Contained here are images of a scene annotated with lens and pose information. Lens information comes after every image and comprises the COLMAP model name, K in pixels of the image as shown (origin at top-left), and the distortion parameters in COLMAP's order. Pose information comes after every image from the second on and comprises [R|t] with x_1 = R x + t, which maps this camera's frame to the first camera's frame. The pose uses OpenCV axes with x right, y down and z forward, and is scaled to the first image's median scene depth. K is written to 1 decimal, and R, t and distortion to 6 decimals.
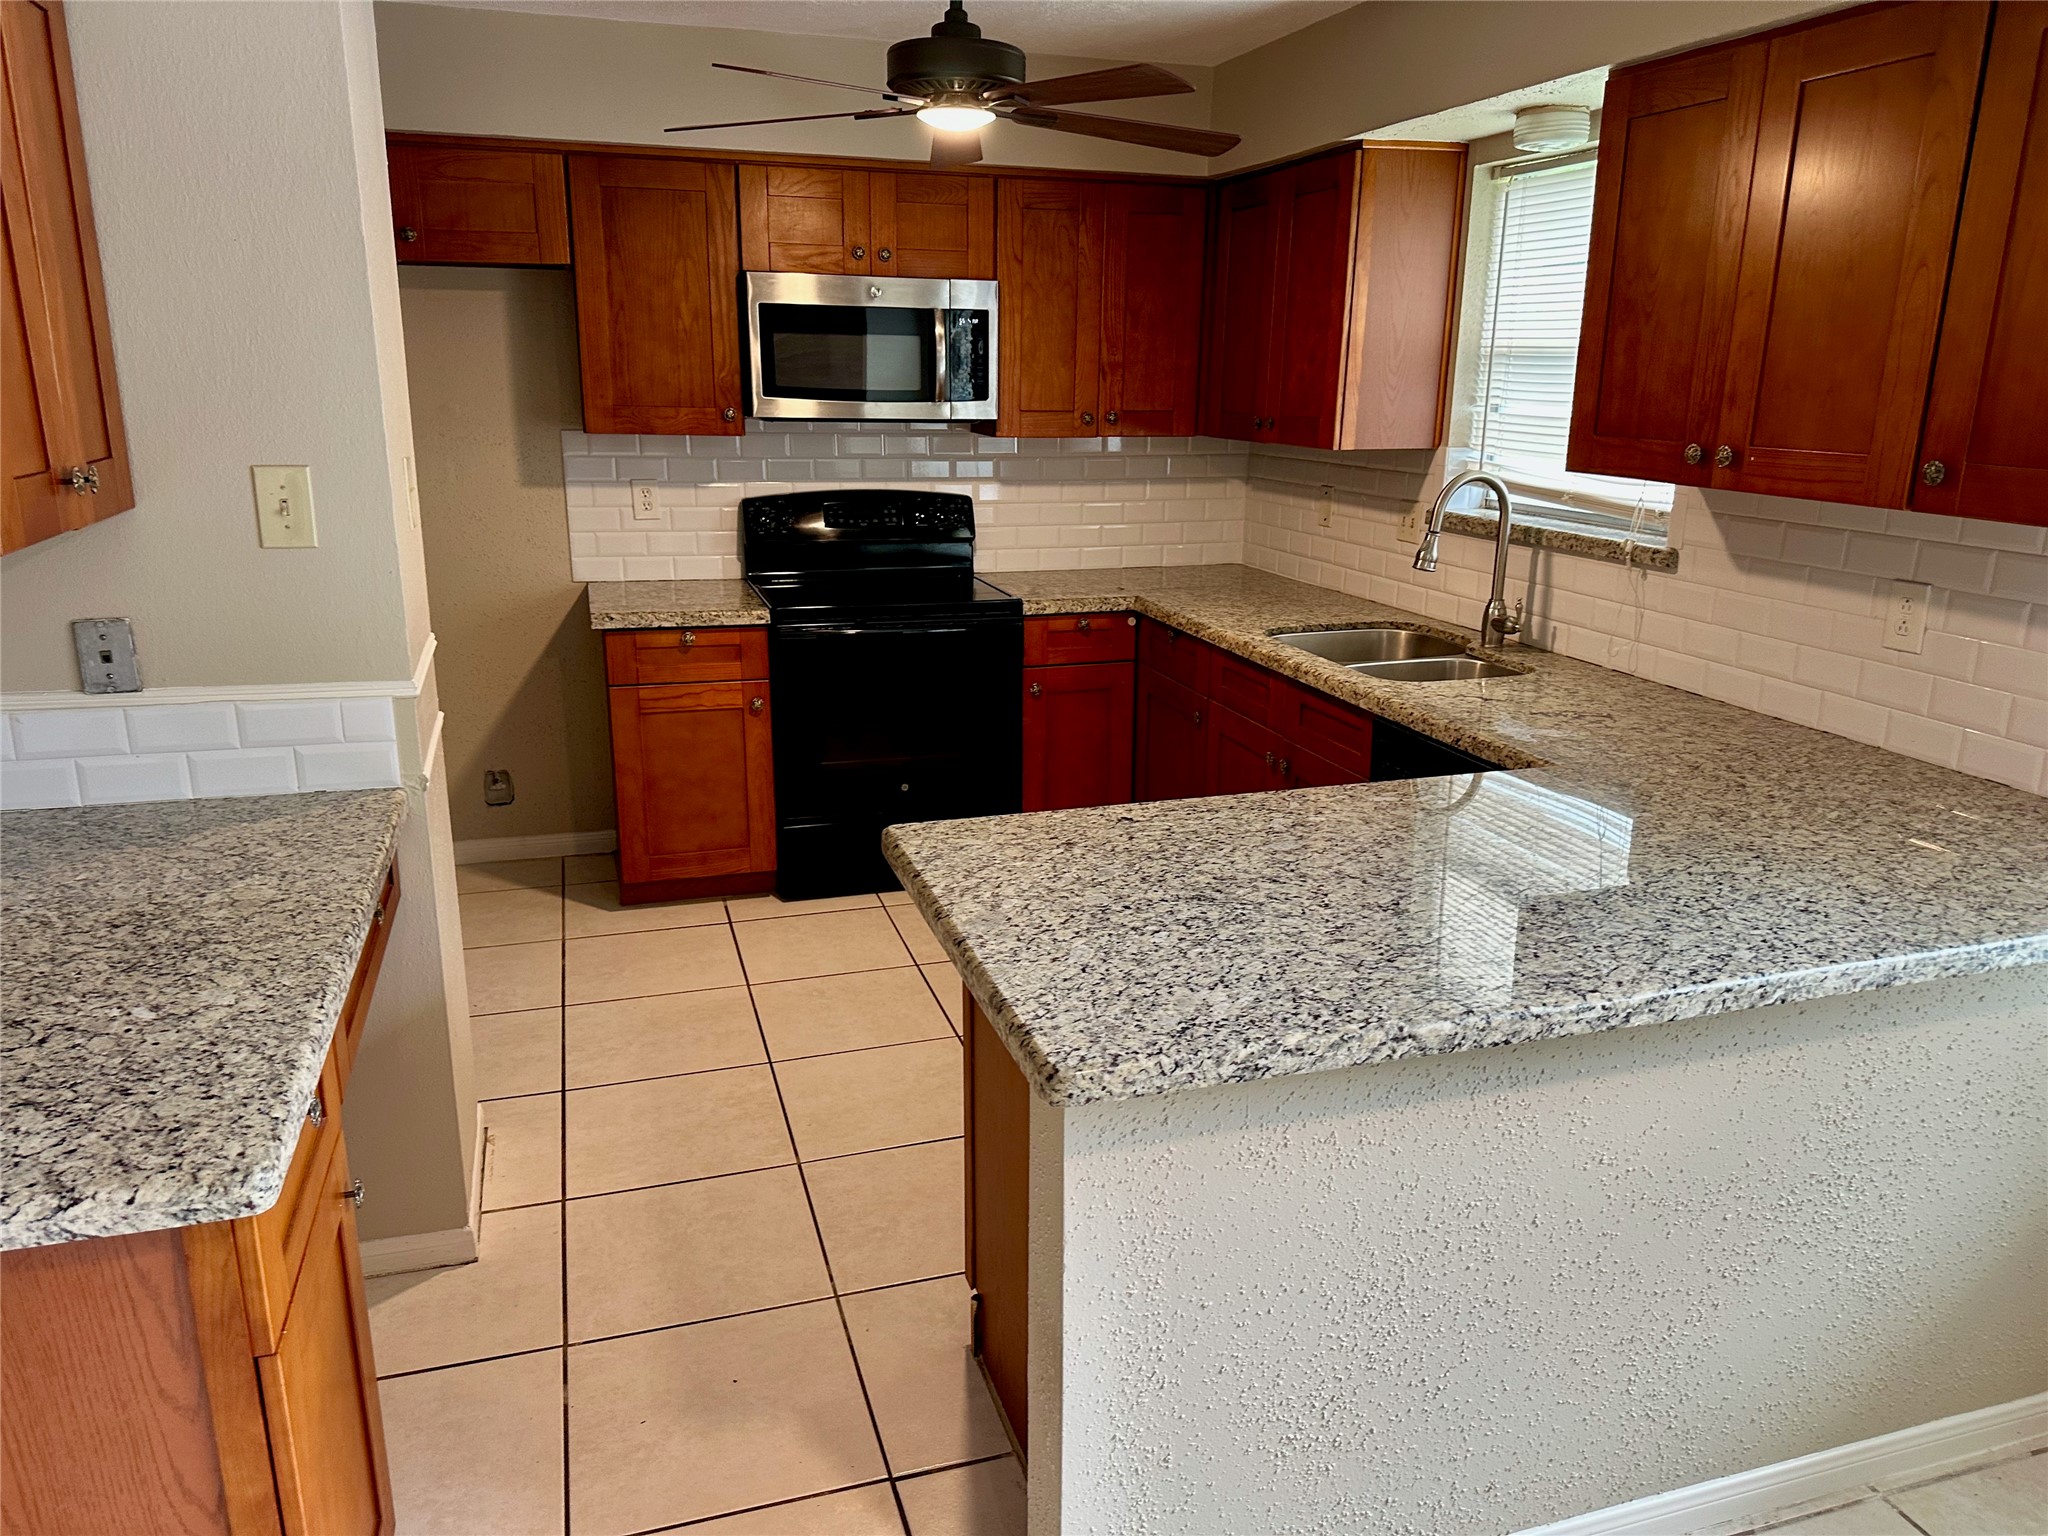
lens RADIAL K [[1443.4, 0, 1030.4], [0, 1443.4, 766.5], [0, 0, 1]] dist [0.009828, -0.003033]
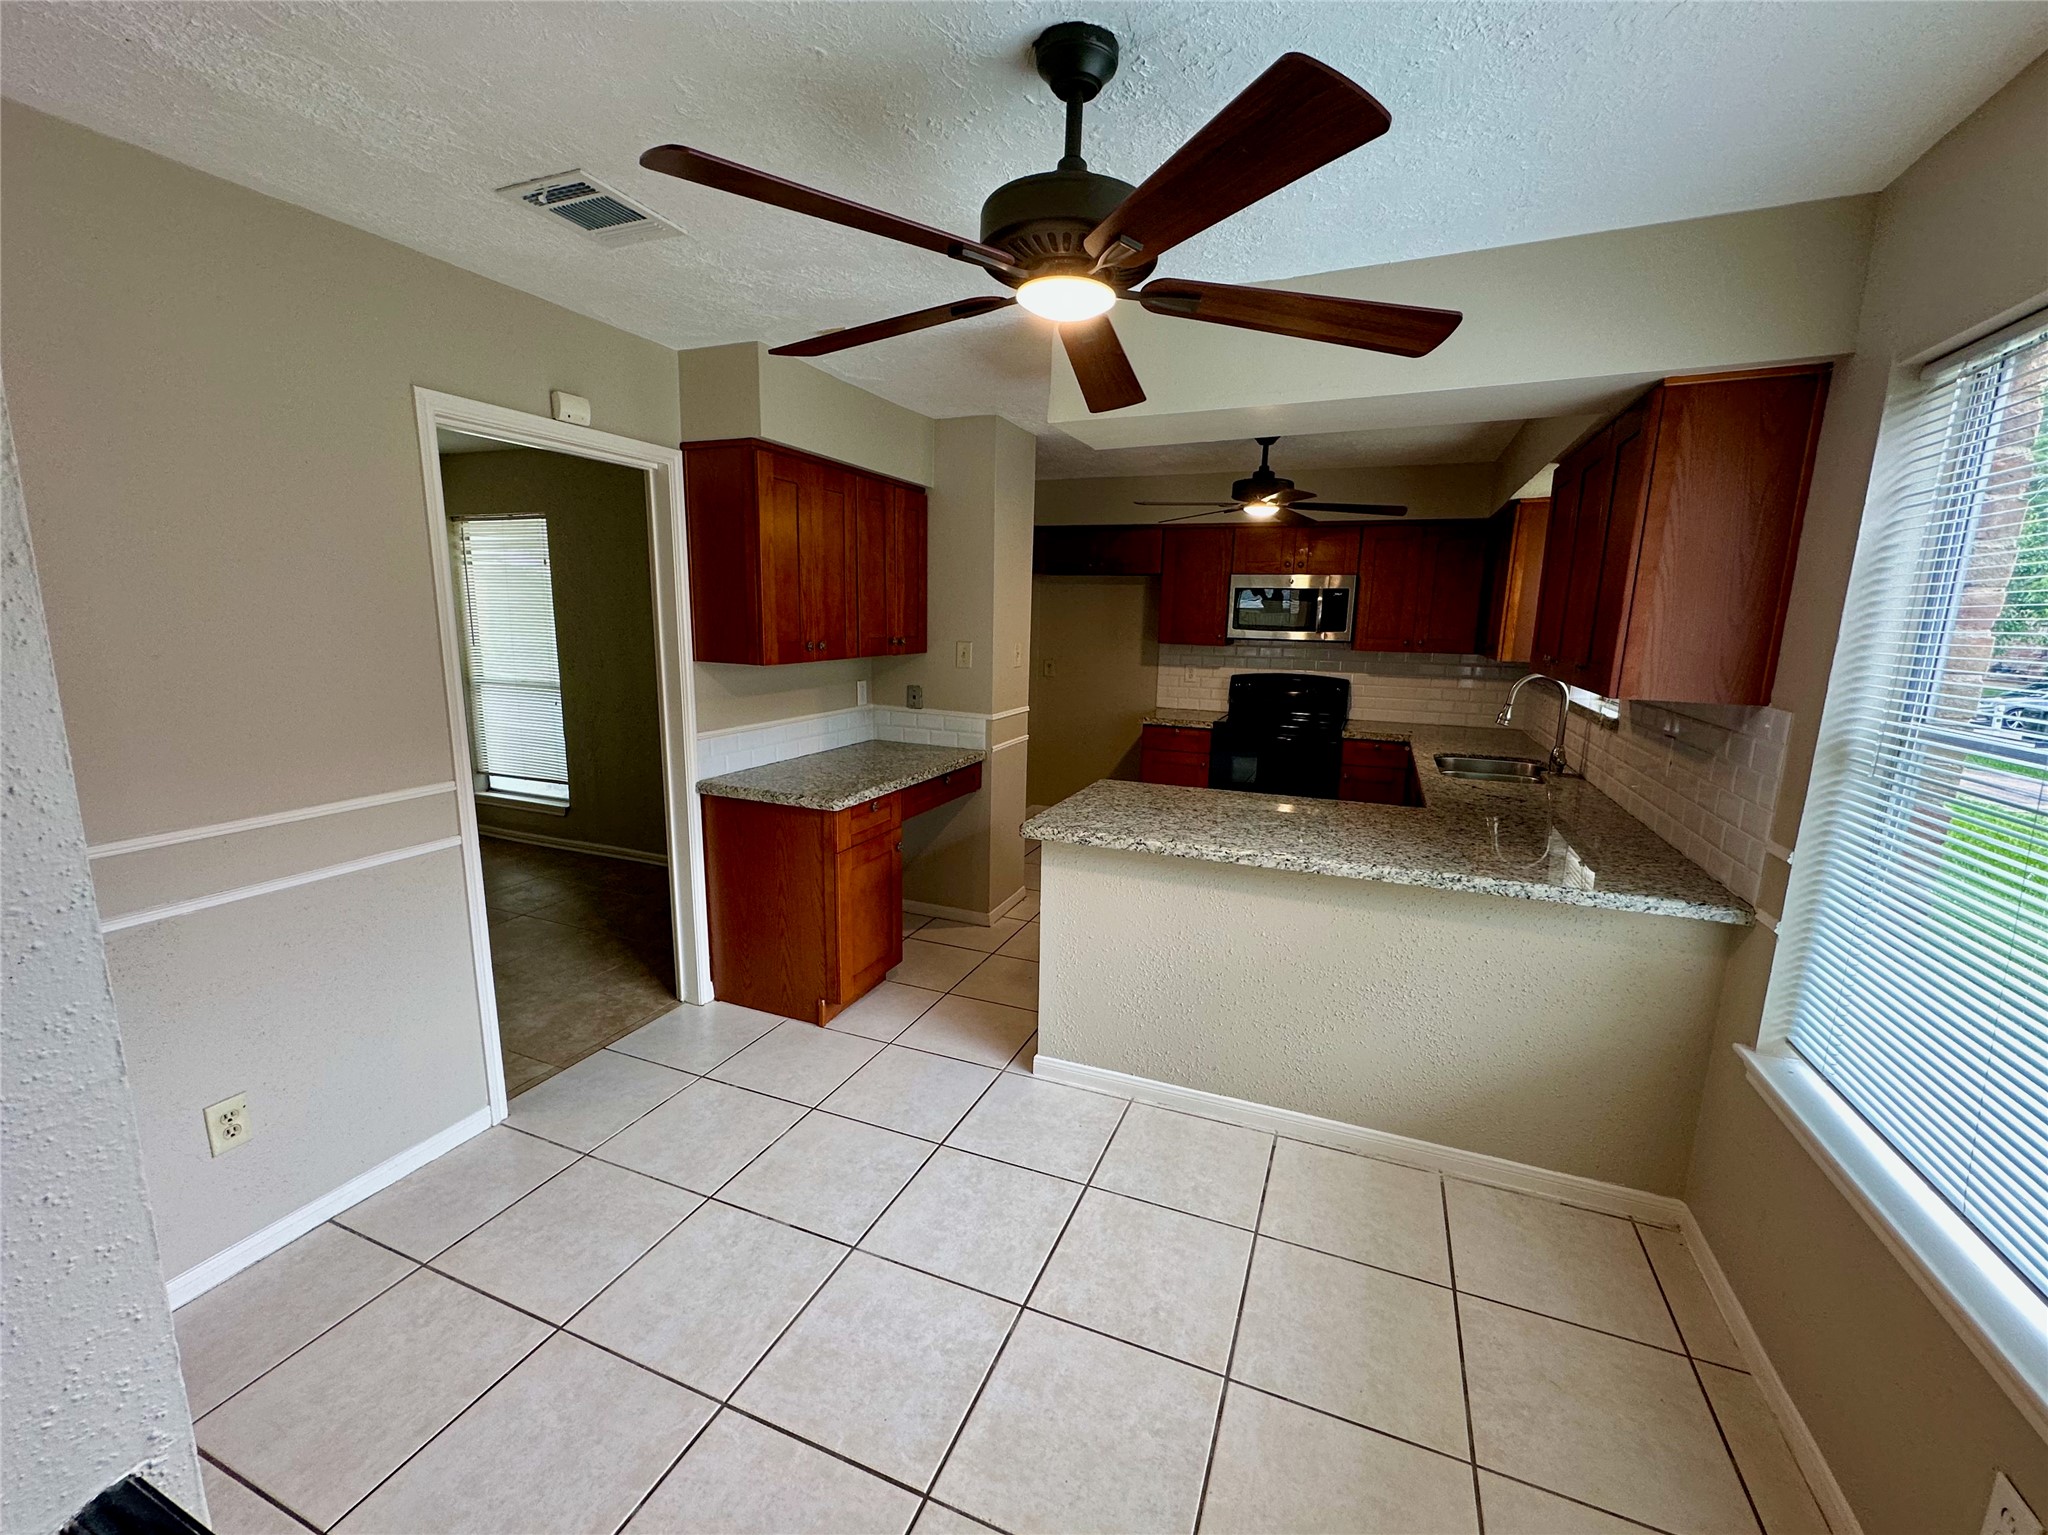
lens RADIAL K [[822.6, 0, 1028.0], [0, 822.6, 768.3], [0, 0, 1]] dist [-0.002034, -0.000019]
pose [[0.761105, 0.119343, -0.637556, 0.506022], [-0.179462, 0.983302, -0.030176, 0.061544], [0.623308, 0.137384, 0.769813, -0.172224]]
